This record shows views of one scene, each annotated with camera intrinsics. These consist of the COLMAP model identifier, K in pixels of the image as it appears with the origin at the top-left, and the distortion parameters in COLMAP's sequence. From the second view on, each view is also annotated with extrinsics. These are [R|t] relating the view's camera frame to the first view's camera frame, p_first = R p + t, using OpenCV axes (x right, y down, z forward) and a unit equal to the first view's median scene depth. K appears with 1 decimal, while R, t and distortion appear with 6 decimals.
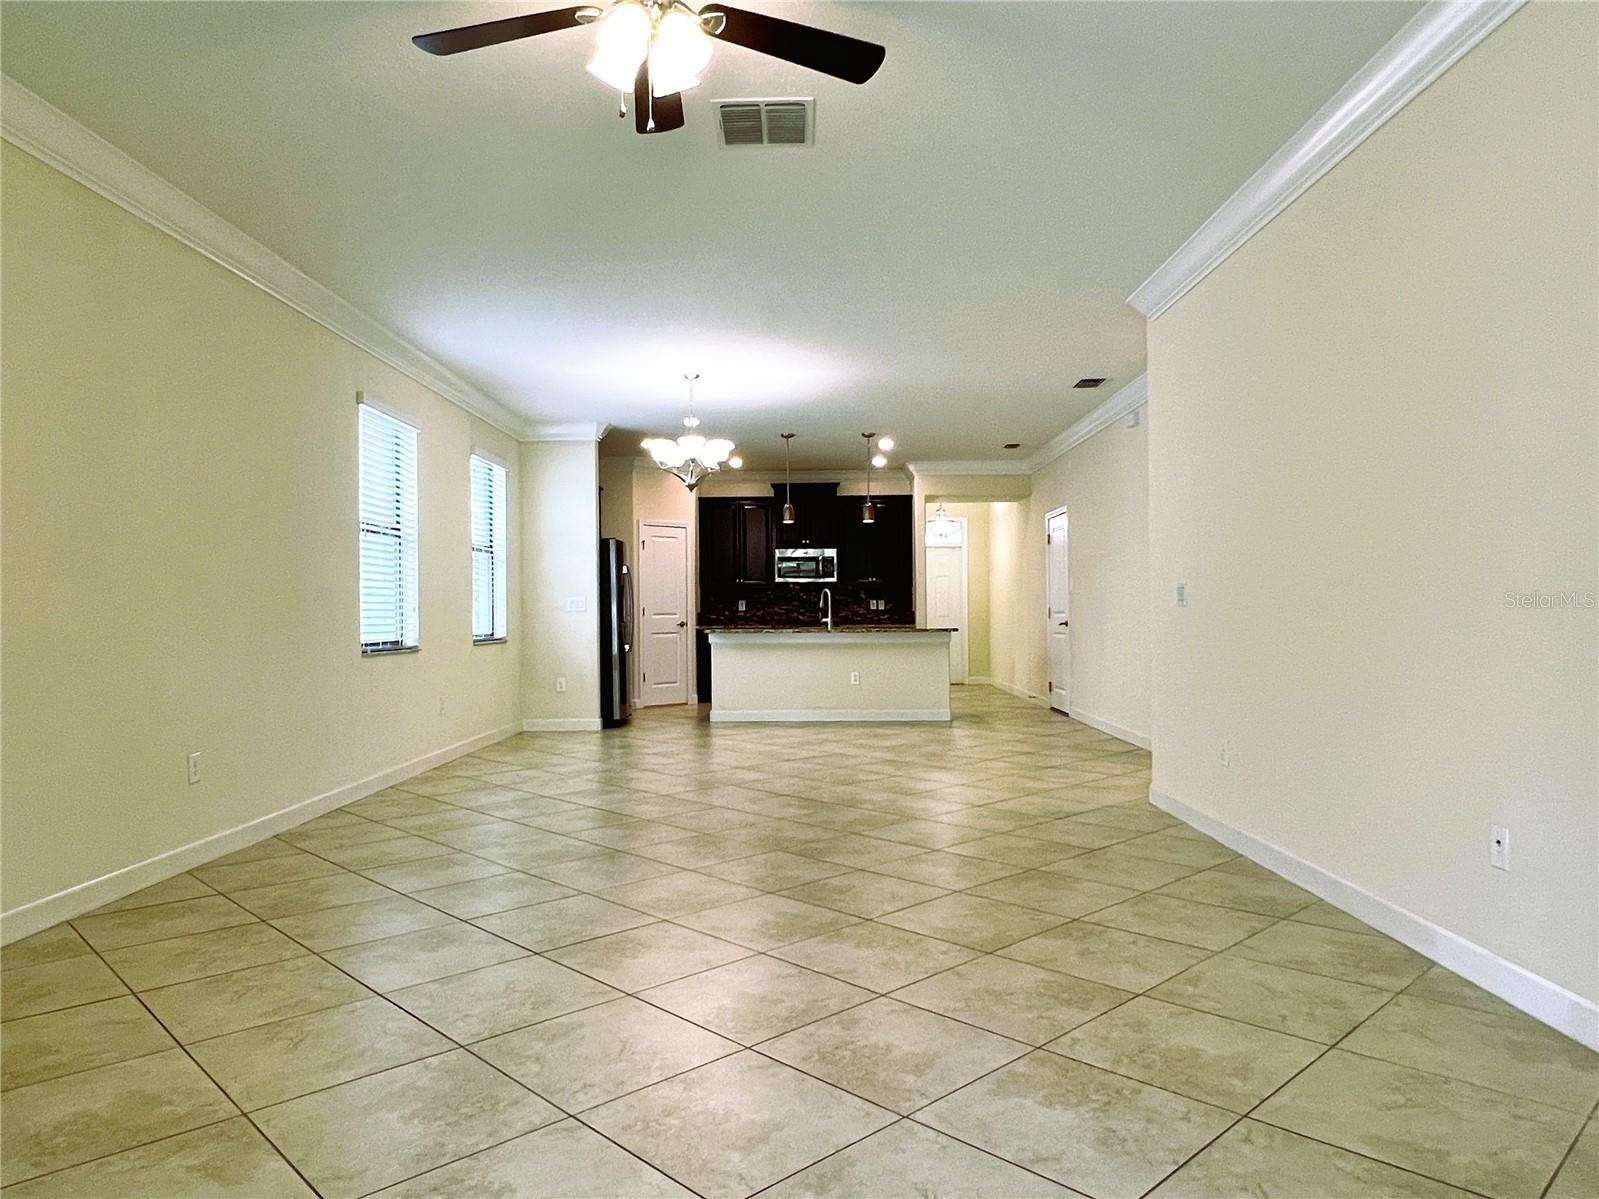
lens RADIAL K [[1043.2, 0, 786.0], [0, 1043.2, 602.9], [0, 0, 1]] dist [-0.003689, -0.000974]
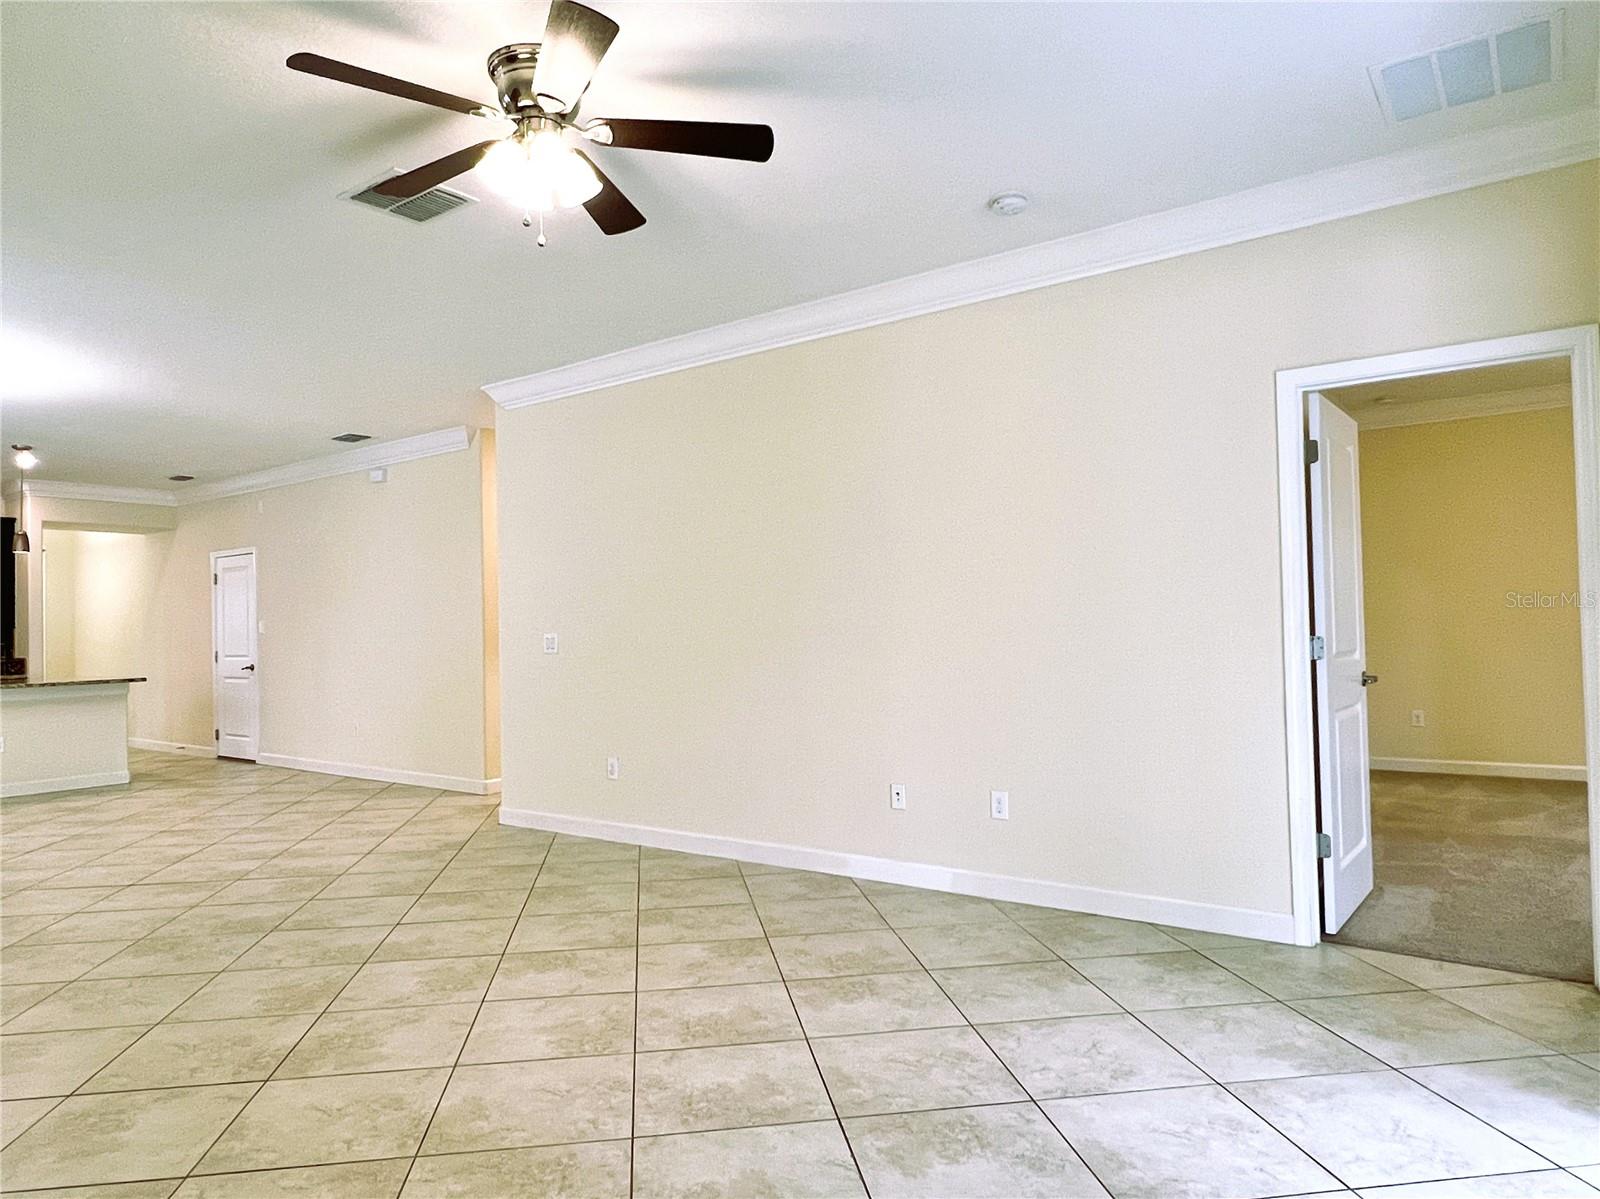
lens RADIAL K [[1017.8, 0, 778.5], [0, 1017.8, 605.6], [0, 0, 1]] dist [0.000821, -0.000889]
pose [[0.589218, 0.013327, 0.807864, -0.582630], [0.009070, 0.999692, -0.023107, -0.032481], [-0.807923, 0.020943, 0.588916, 0.122117]]
